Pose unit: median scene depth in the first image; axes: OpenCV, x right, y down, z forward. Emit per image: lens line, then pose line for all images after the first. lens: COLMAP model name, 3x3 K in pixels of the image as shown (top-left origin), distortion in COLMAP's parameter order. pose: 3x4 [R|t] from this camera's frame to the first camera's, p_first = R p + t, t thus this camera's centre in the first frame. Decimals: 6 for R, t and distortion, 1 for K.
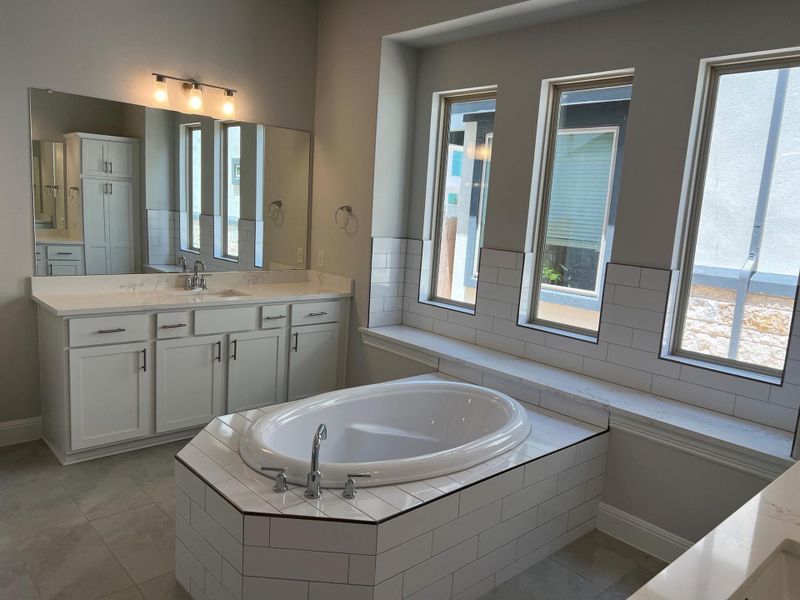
lens RADIAL K [[607.7, 0, 401.4], [0, 607.7, 302.0], [0, 0, 1]] dist [0.033905, -0.002800]
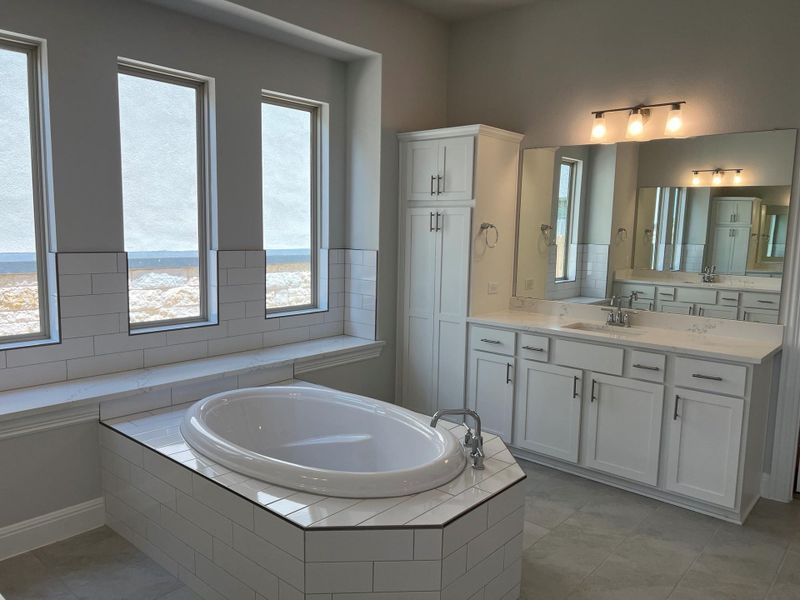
lens RADIAL K [[607.7, 0, 401.1], [0, 607.7, 299.4], [0, 0, 1]] dist [0.033905, -0.002800]
pose [[-0.122314, -0.195106, 0.973125, -0.495271], [0.126272, 0.969461, 0.210242, -0.106363], [-0.984426, 0.148594, -0.093942, 0.473872]]
